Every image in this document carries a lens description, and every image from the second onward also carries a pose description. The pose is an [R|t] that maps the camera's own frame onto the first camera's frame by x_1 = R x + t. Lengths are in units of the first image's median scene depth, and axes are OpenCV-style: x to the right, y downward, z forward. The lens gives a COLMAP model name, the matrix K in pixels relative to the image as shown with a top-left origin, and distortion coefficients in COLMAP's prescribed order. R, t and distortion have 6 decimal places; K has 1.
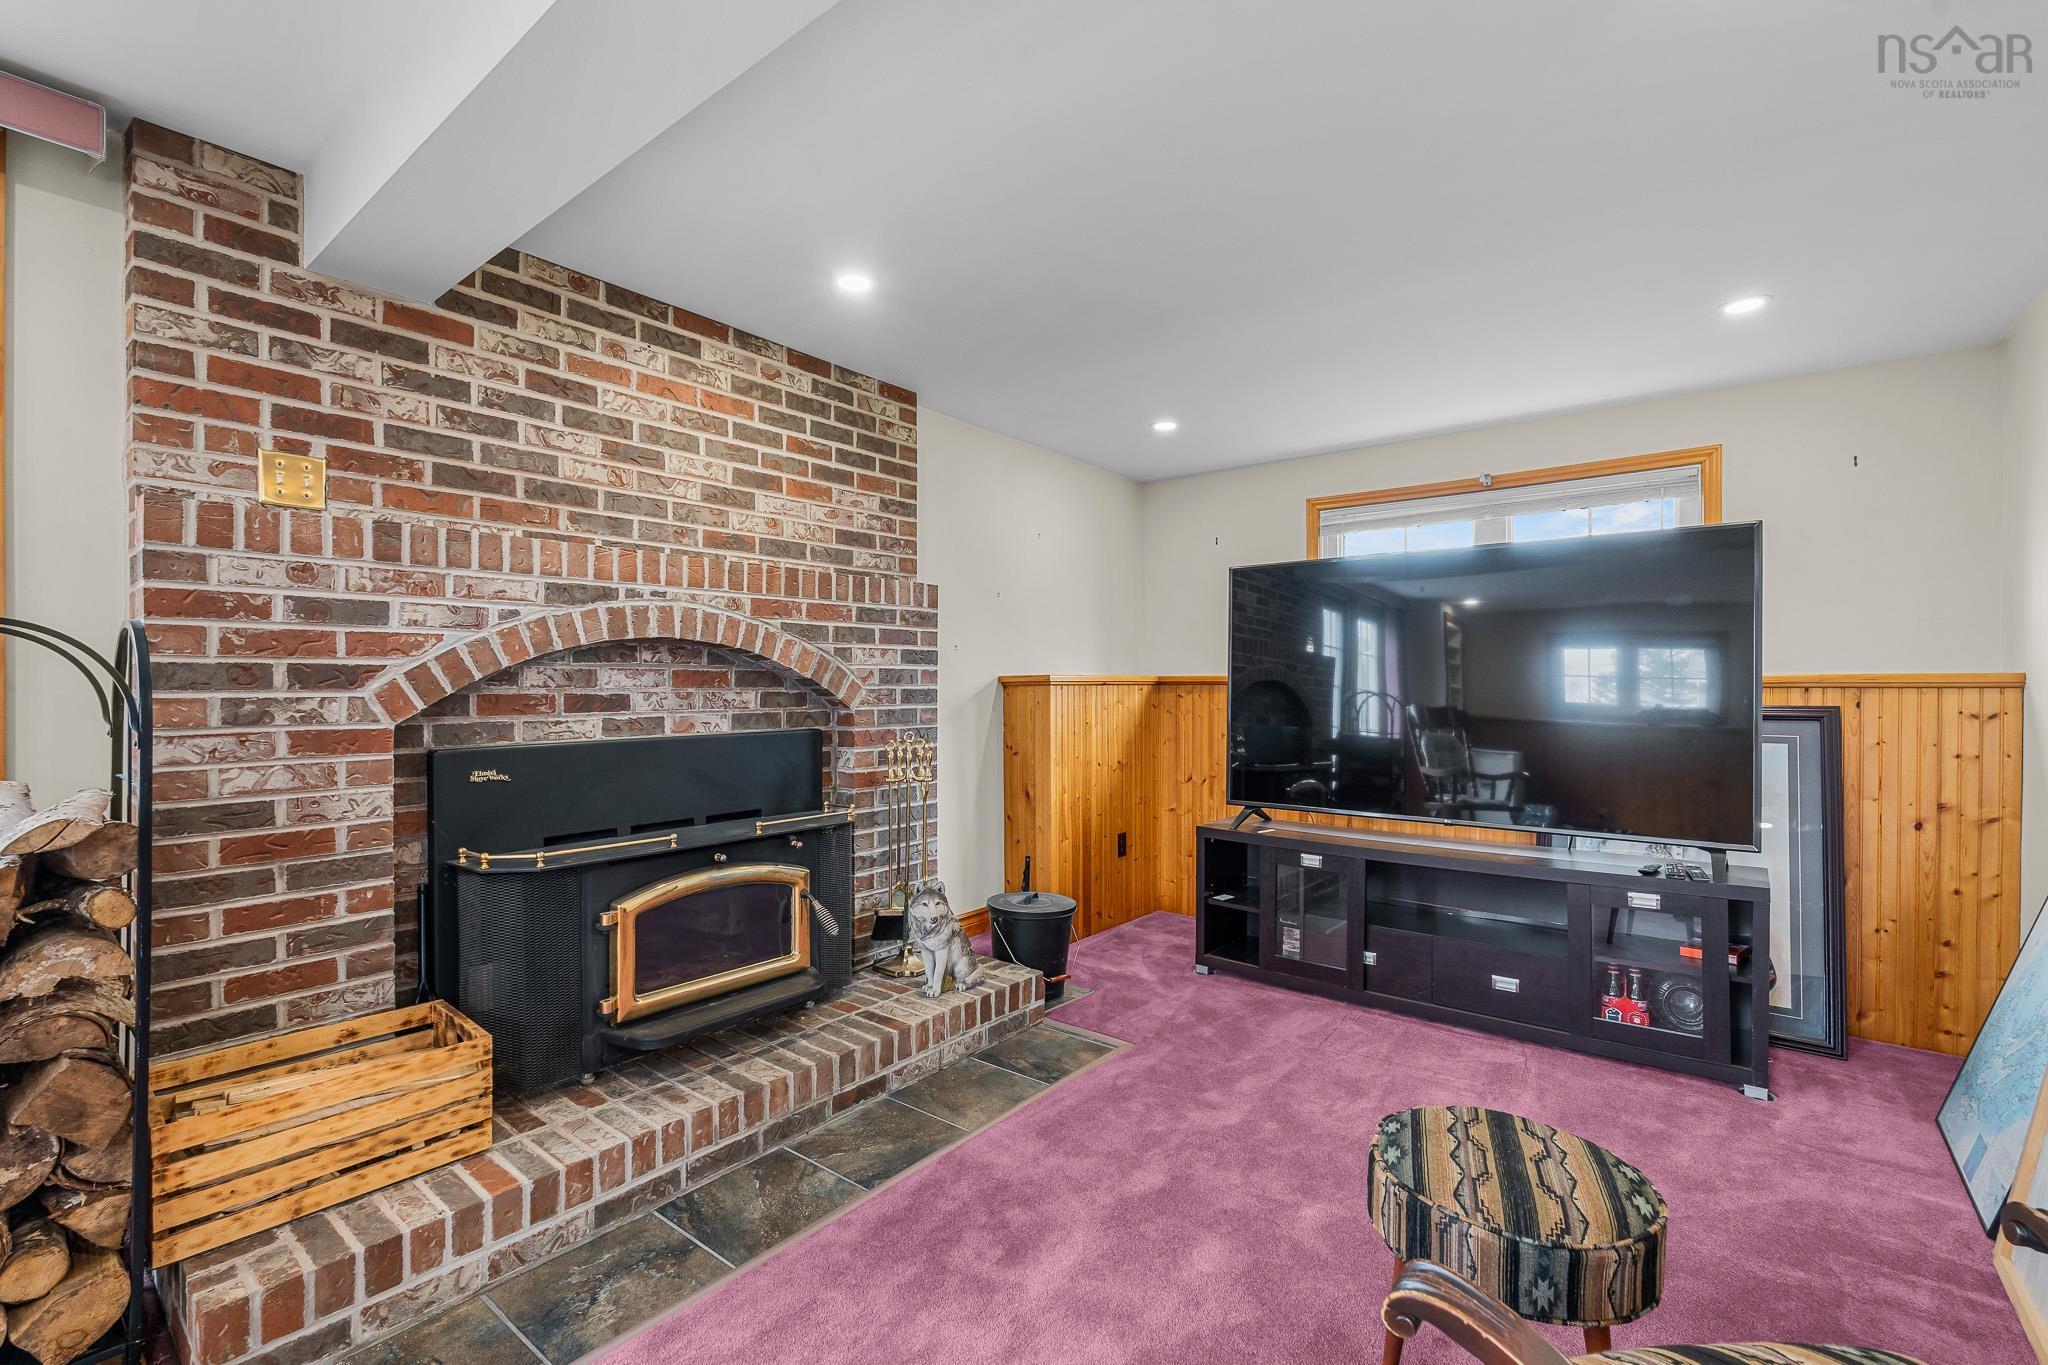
lens RADIAL K [[892.3, 0, 1029.5], [0, 892.3, 690.6], [0, 0, 1]] dist [-0.001801, -0.000860]
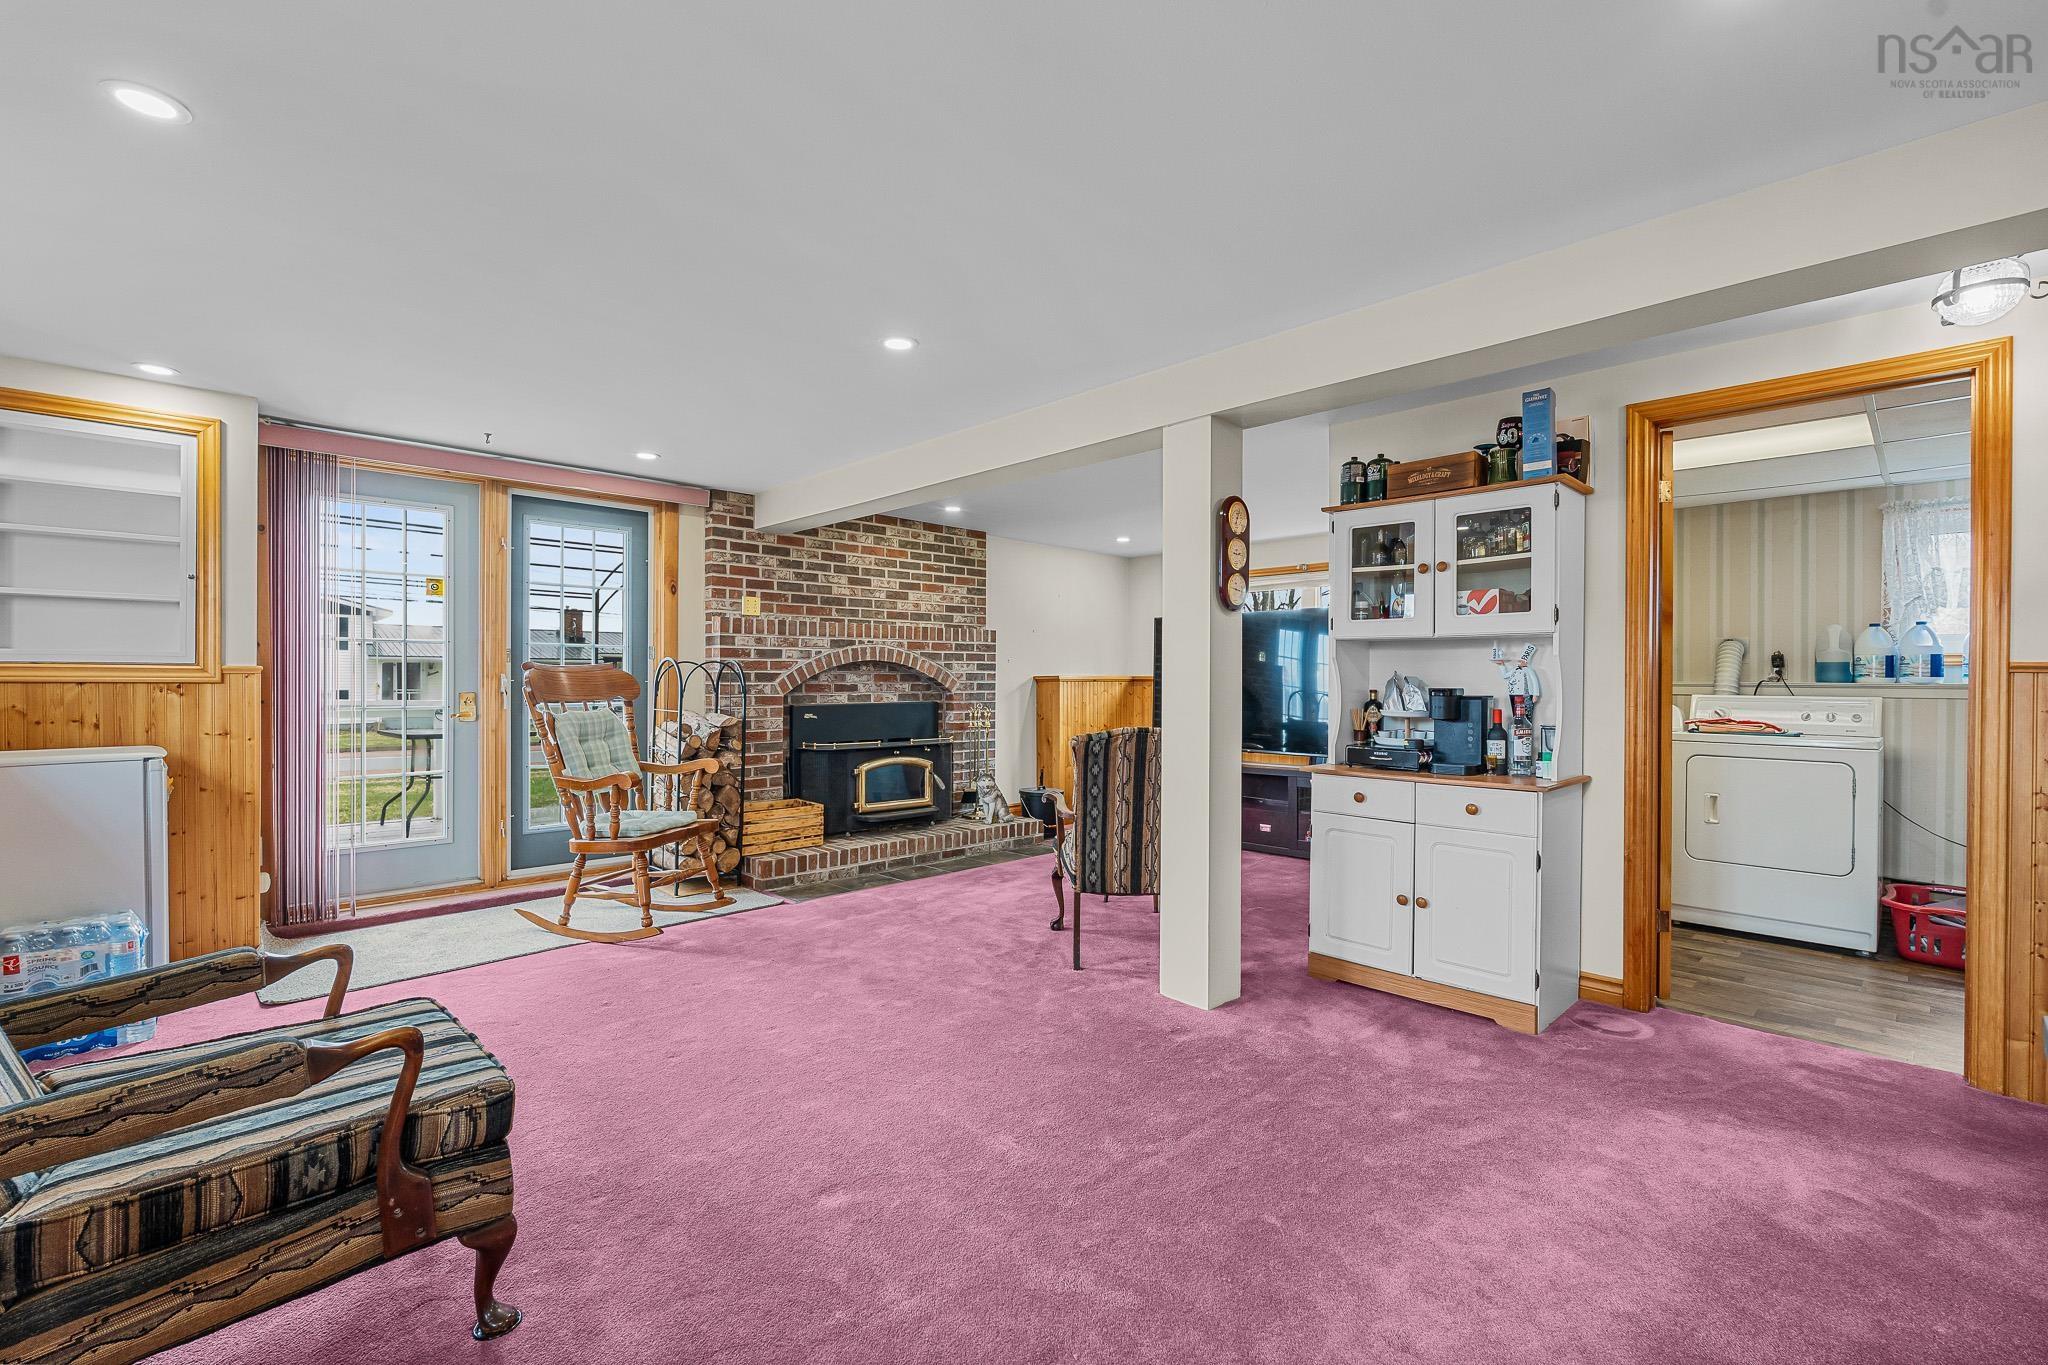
lens RADIAL K [[892.3, 0, 1029.5], [0, 892.3, 690.6], [0, 0, 1]] dist [-0.001801, -0.000860]
pose [[0.992142, 0.004687, -0.125026, 0.272044], [-0.004210, 0.999983, 0.004080, 0.008231], [0.125043, -0.003521, 0.992145, -1.184141]]
